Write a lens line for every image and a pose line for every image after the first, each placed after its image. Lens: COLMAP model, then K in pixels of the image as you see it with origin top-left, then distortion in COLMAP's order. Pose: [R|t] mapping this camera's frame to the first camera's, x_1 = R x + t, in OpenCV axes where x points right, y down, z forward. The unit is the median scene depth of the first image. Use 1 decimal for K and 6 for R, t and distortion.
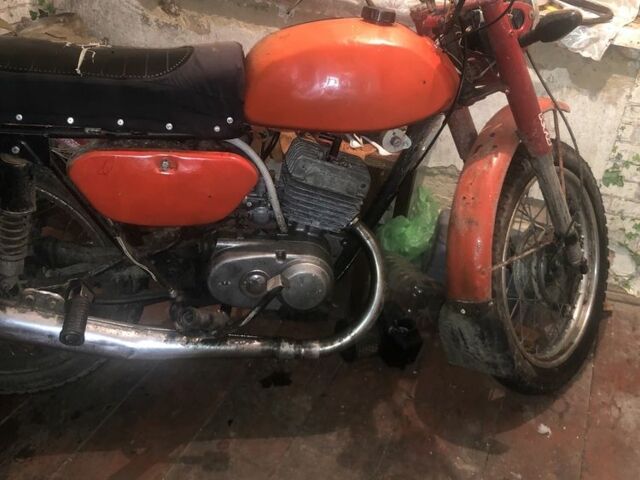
lens RADIAL K [[765.2, 0, 320.0], [0, 765.2, 240.0], [0, 0, 1]] dist [0.010477, 0.012466]
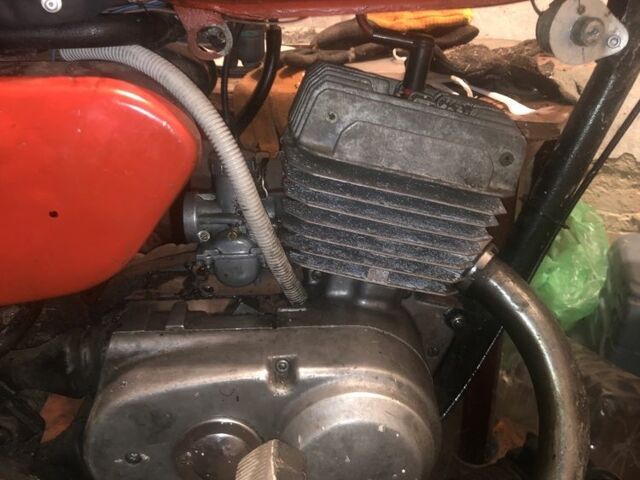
lens RADIAL K [[765.2, 0, 320.0], [0, 765.2, 240.0], [0, 0, 1]] dist [0.010477, 0.012466]
pose [[0.993602, -0.067220, -0.090760, 0.001111], [0.060490, 0.995350, -0.074962, -0.012302], [0.095376, 0.068993, 0.993048, 0.637575]]
